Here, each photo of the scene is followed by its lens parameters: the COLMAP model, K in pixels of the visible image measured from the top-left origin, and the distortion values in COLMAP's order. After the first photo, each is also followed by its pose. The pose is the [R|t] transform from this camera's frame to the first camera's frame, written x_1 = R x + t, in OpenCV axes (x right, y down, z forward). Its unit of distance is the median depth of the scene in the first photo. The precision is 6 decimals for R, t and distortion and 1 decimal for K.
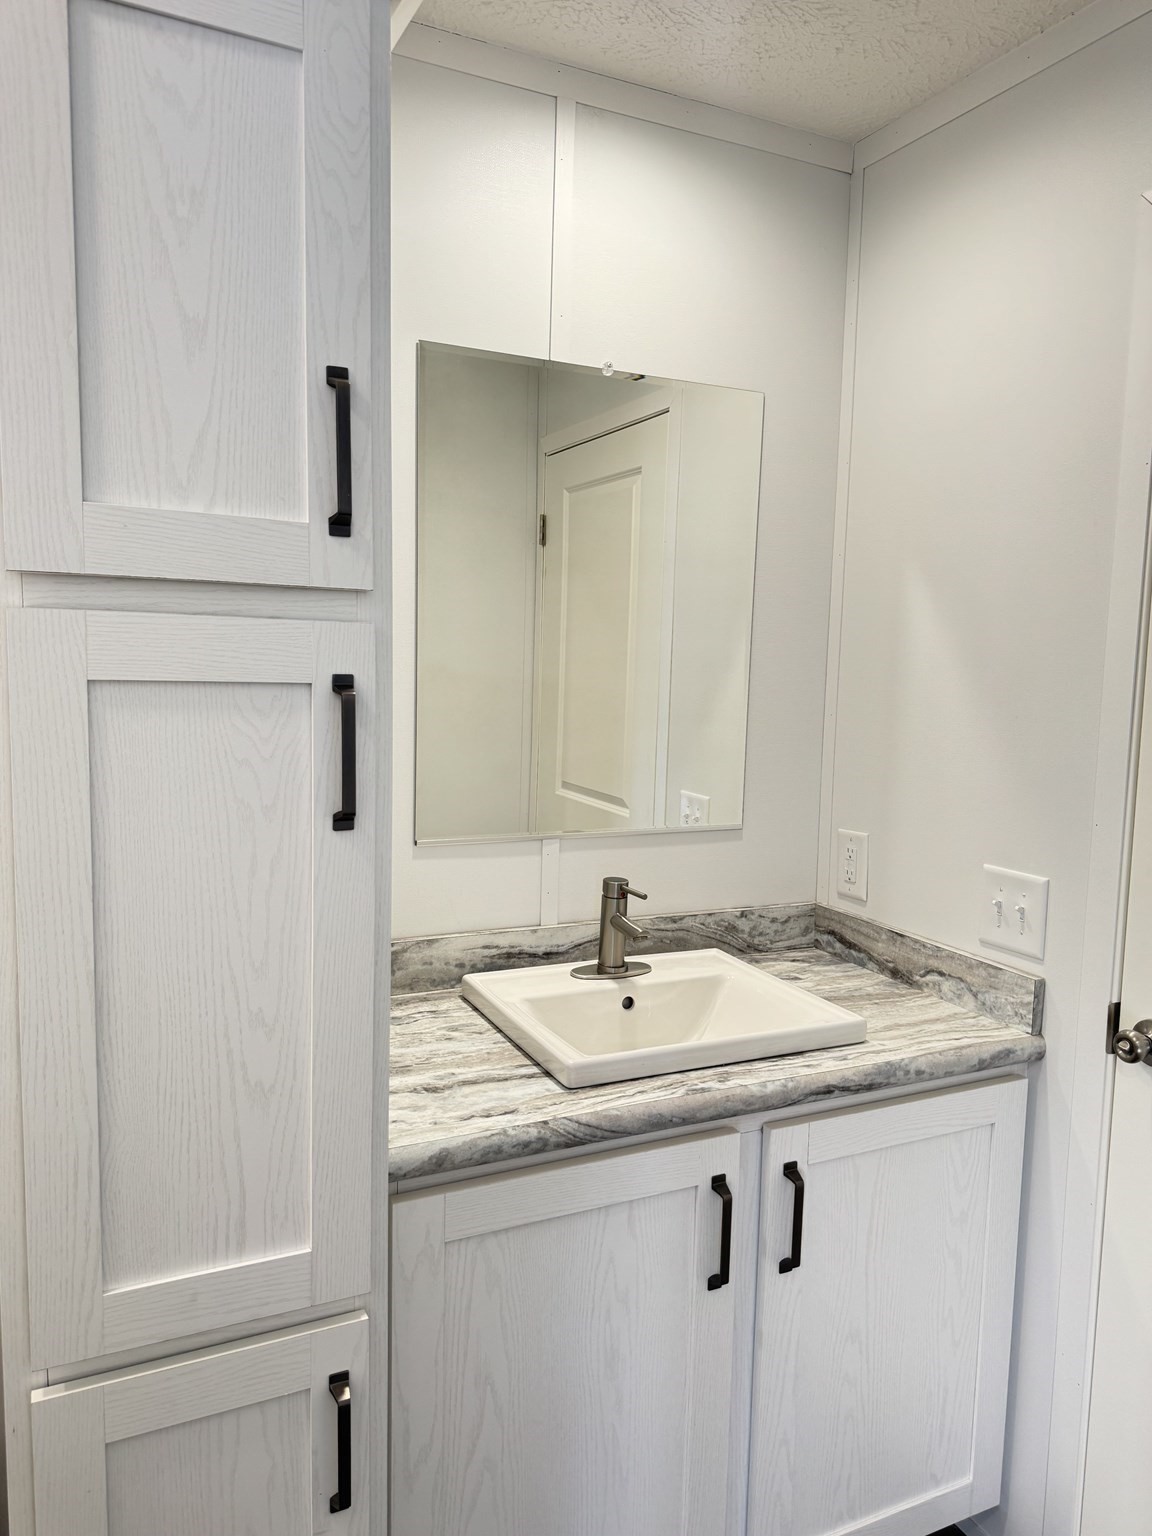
lens RADIAL K [[1079.7, 0, 579.5], [0, 1079.7, 787.2], [0, 0, 1]] dist [0.077353, -0.074772]
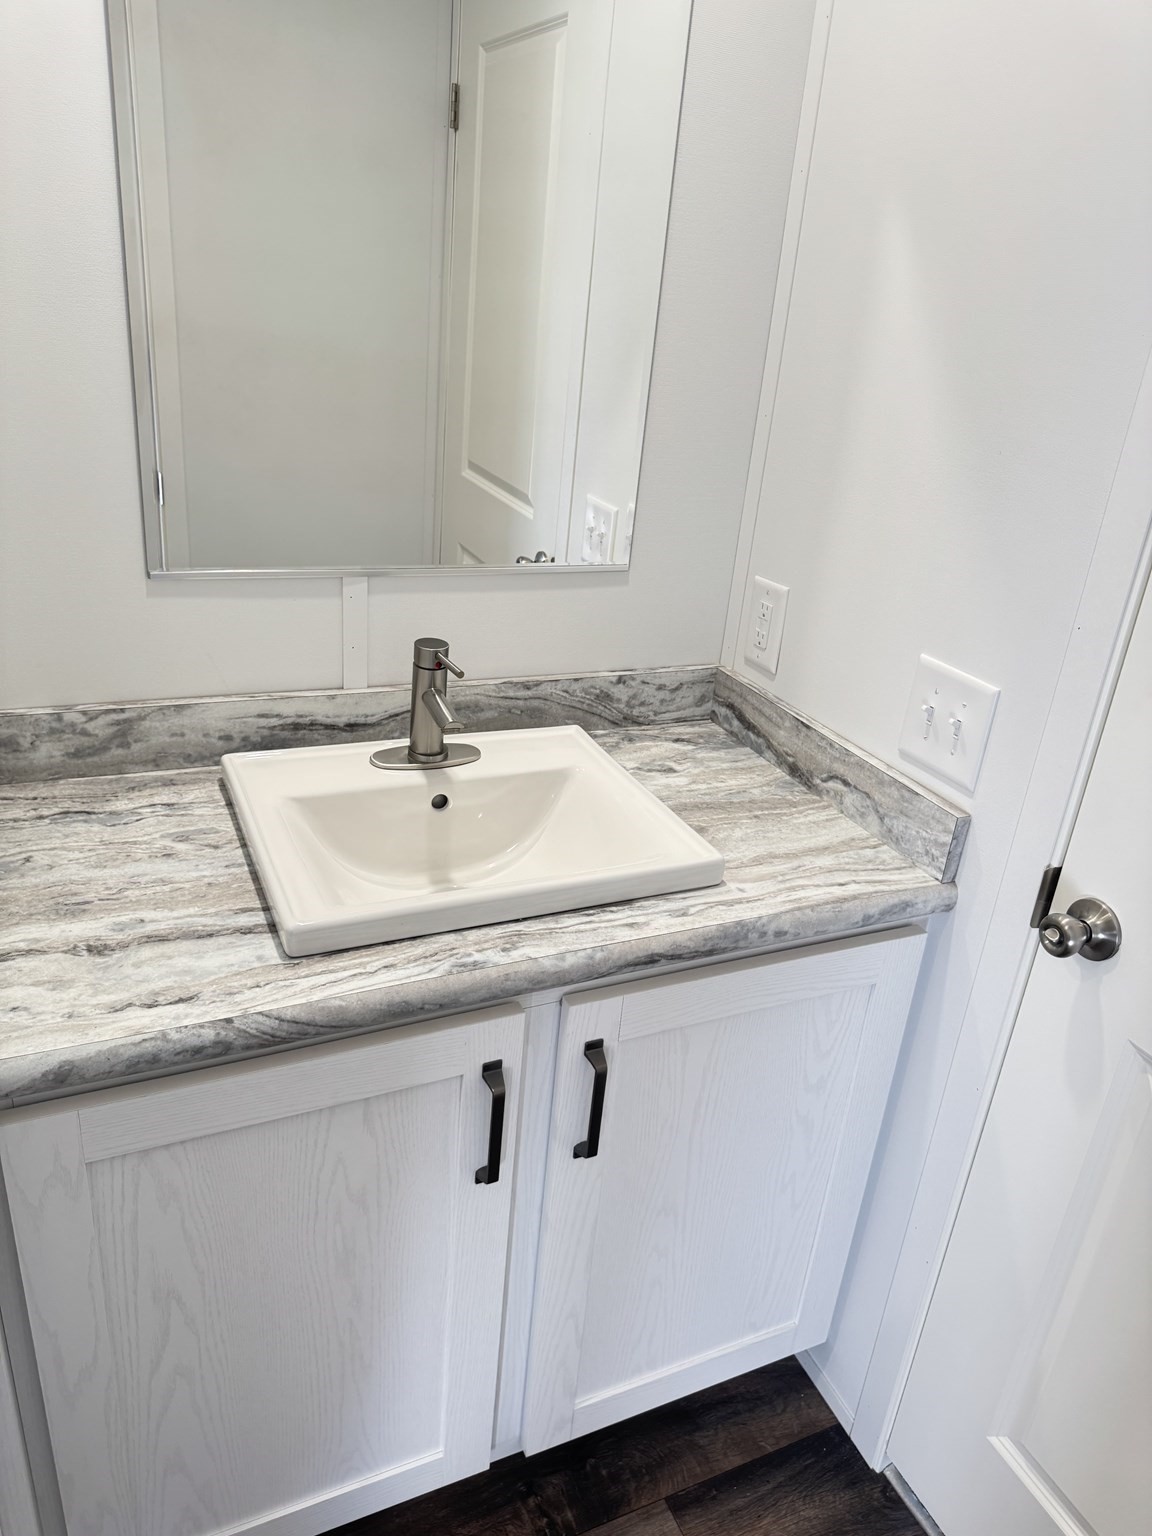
lens RADIAL K [[1079.7, 0, 579.5], [0, 1079.7, 770.3], [0, 0, 1]] dist [0.077353, -0.074772]
pose [[0.997920, 0.063106, 0.013133, 0.144443], [-0.064164, 0.953083, 0.295830, -0.063492], [0.006152, -0.296058, 0.955150, 0.284834]]
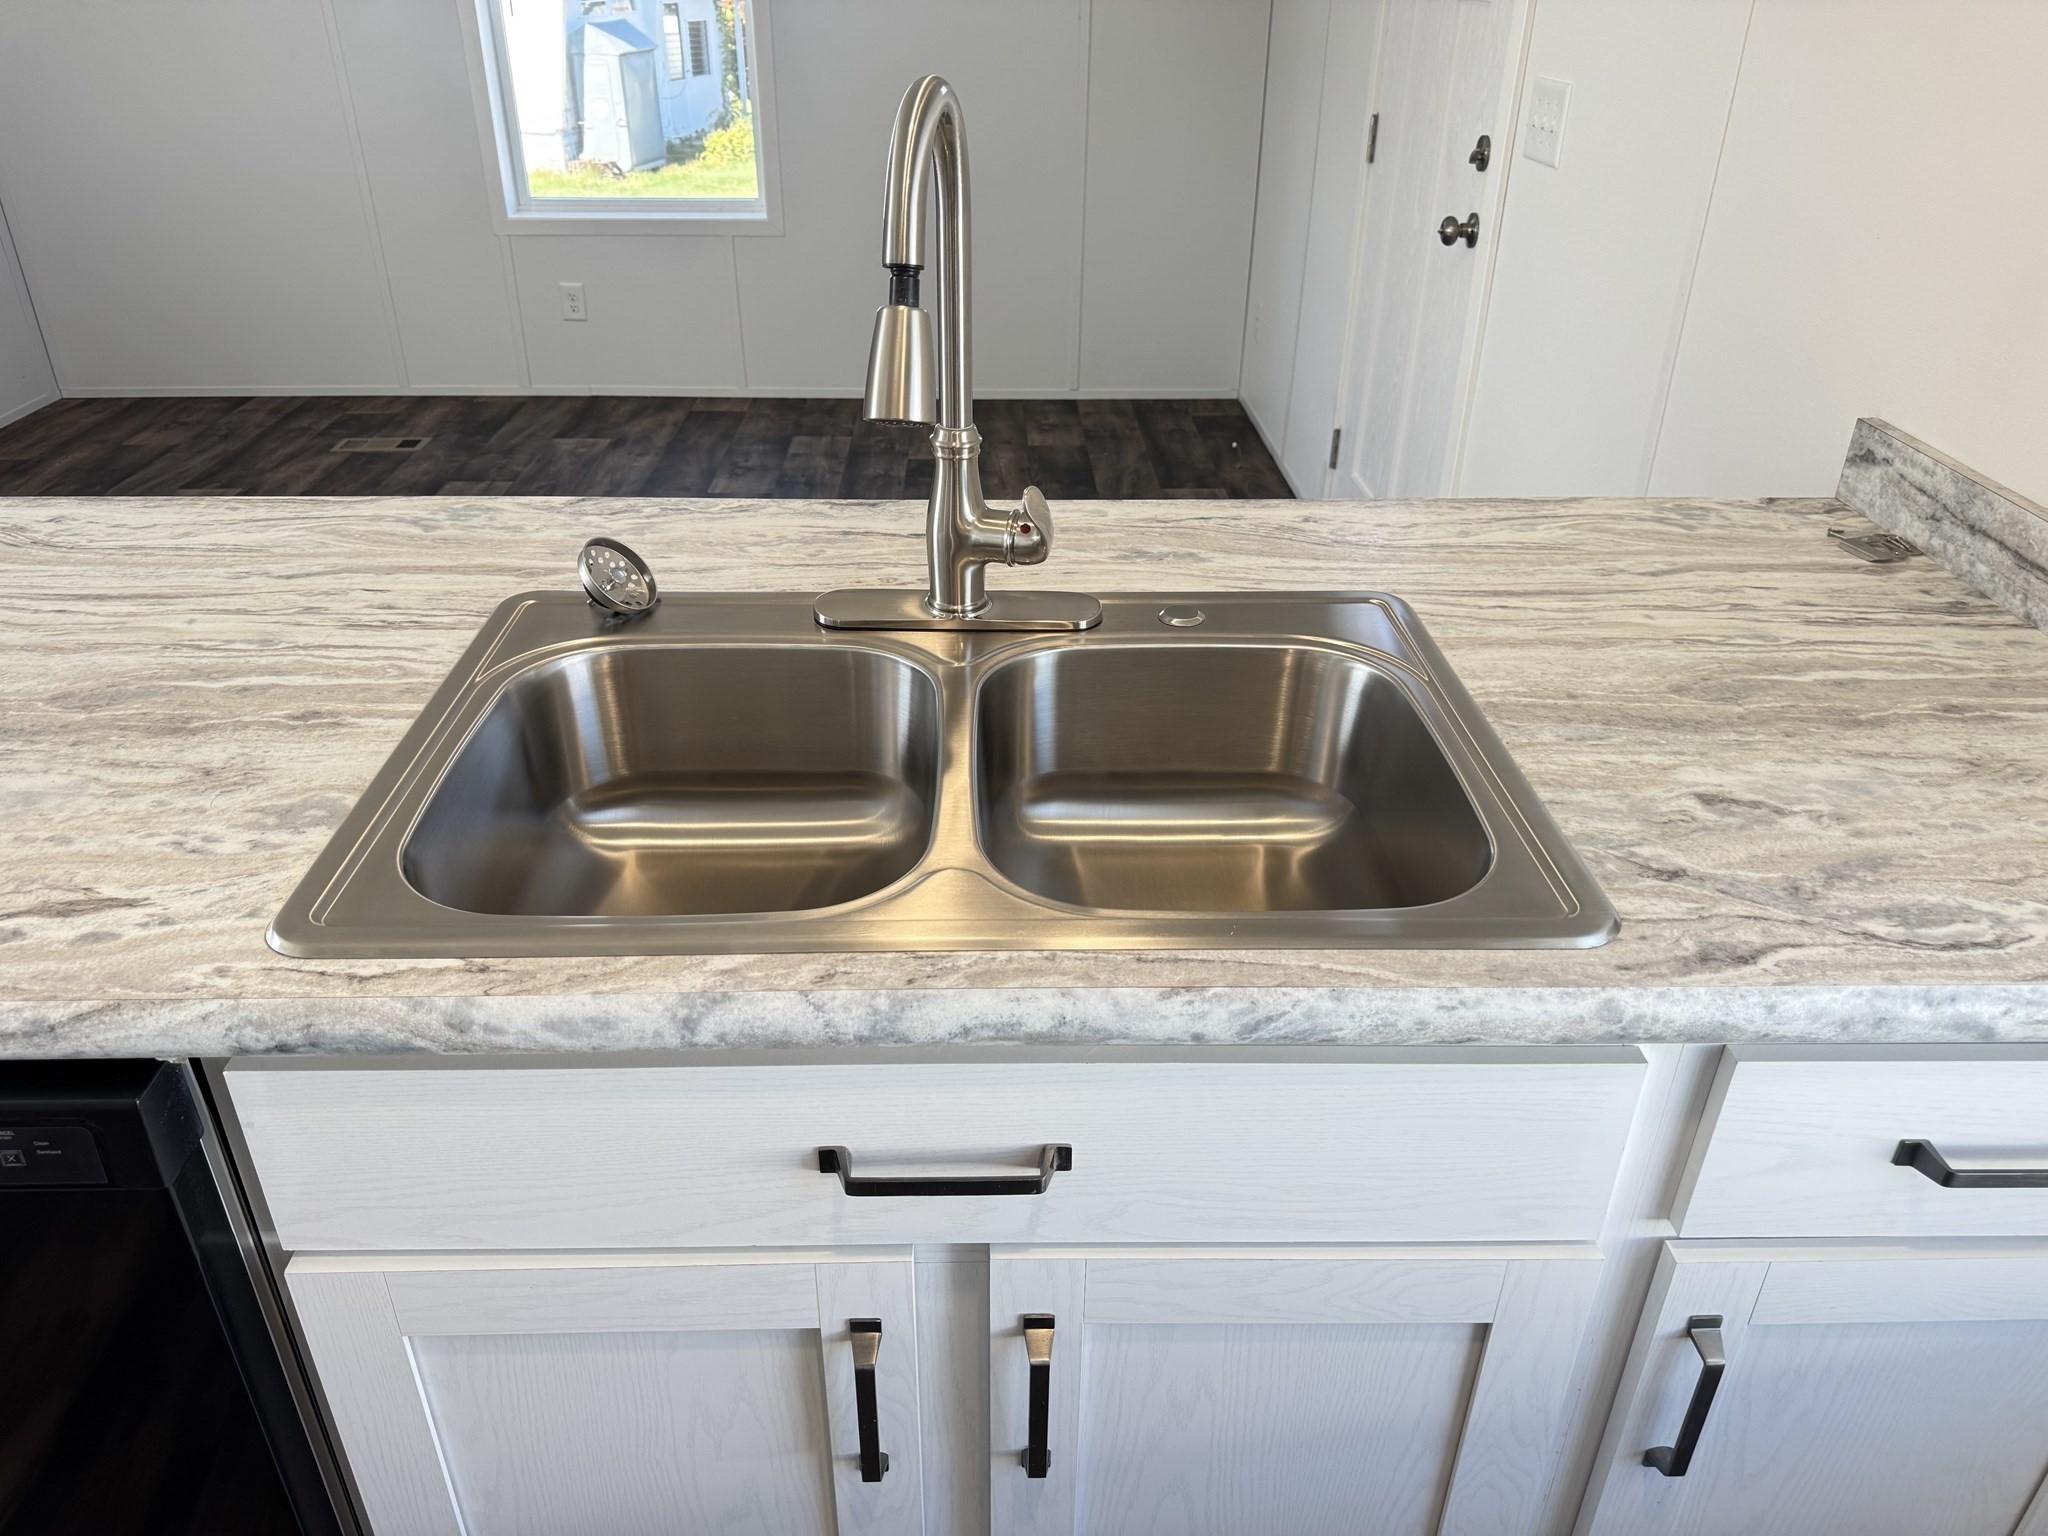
lens RADIAL K [[1439.6, 0, 1005.5], [0, 1439.6, 723.6], [0, 0, 1]] dist [0.077353, -0.074772]
pose [[-0.906506, -0.223473, 0.358200, 0.292125], [0.027023, 0.815974, 0.577456, -0.194904], [-0.421328, 0.533147, -0.733646, 1.749294]]
